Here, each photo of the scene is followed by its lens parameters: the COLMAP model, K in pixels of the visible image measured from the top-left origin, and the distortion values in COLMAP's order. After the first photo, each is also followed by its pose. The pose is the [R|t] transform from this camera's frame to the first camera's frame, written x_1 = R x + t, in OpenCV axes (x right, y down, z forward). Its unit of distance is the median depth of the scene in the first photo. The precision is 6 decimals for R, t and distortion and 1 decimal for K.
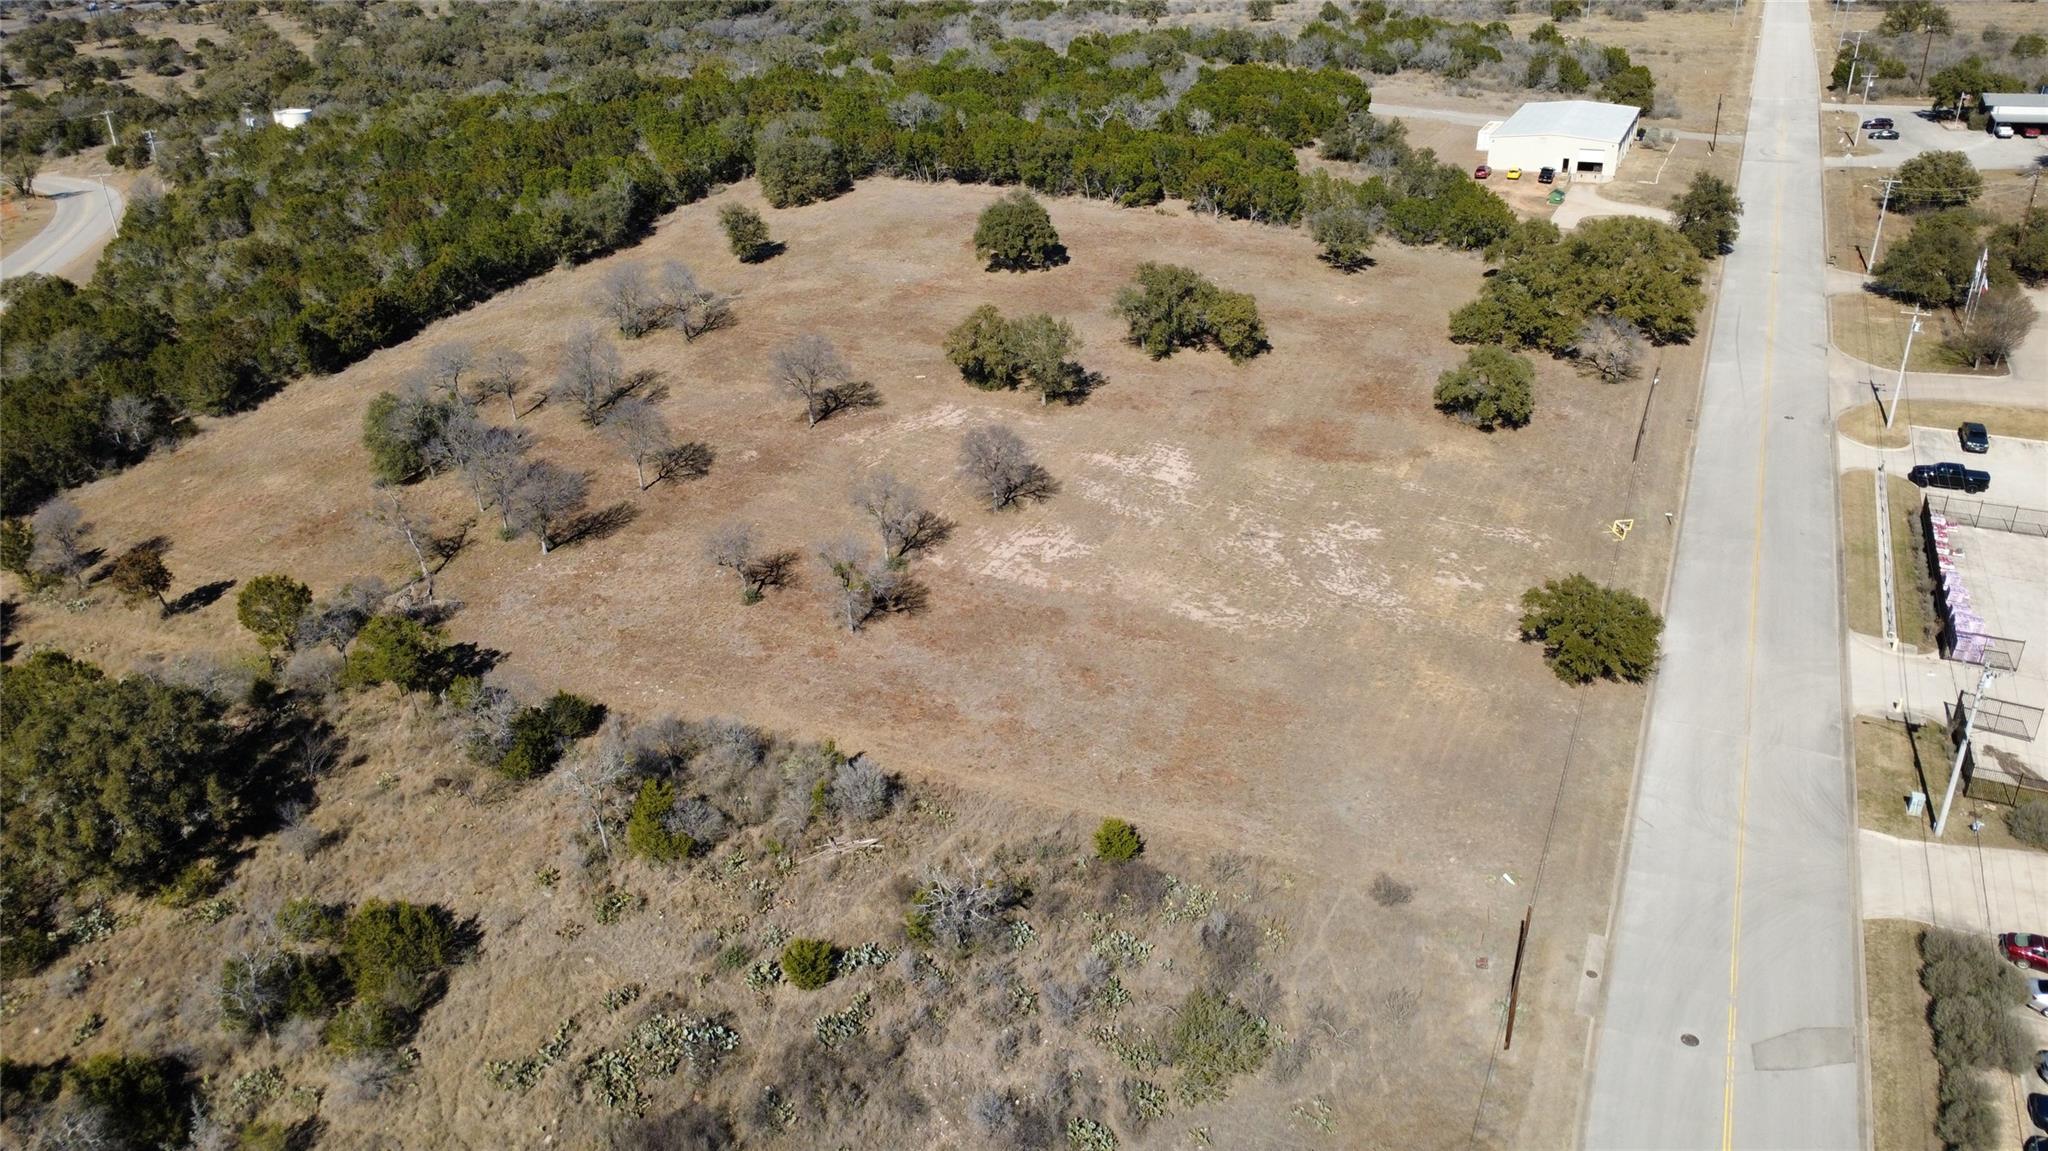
lens RADIAL K [[1493.9, 0, 1024.0], [0, 1493.9, 575.5], [0, 0, 1]] dist [-0.002284, 0.007079]
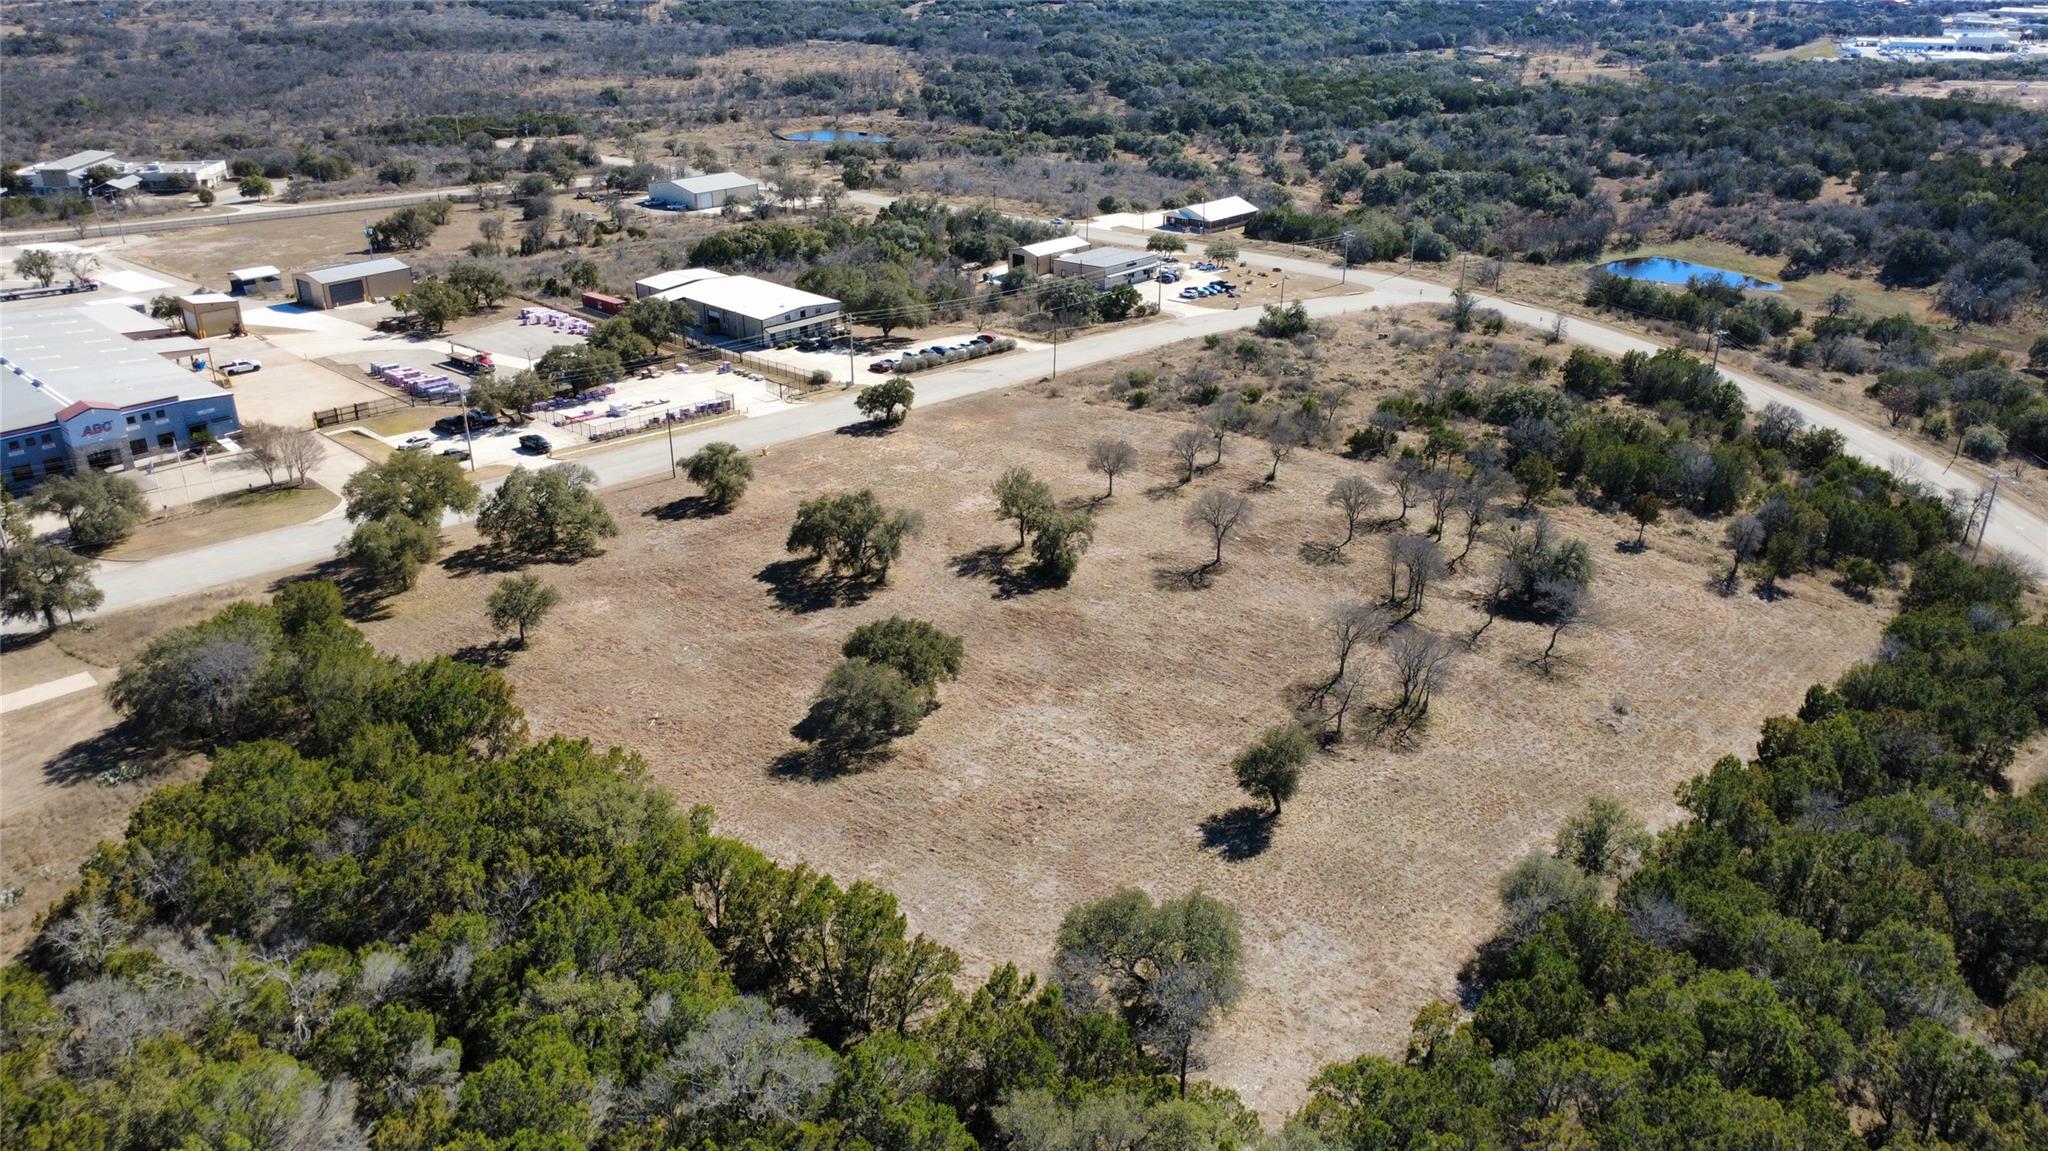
lens RADIAL K [[1493.9, 0, 1024.0], [0, 1493.9, 575.5], [0, 0, 1]] dist [-0.002284, 0.007079]
pose [[-0.950110, -0.110502, 0.291686, -0.288802], [0.148196, 0.662935, 0.733863, -0.830314], [-0.274462, 0.740477, -0.613485, 1.496528]]
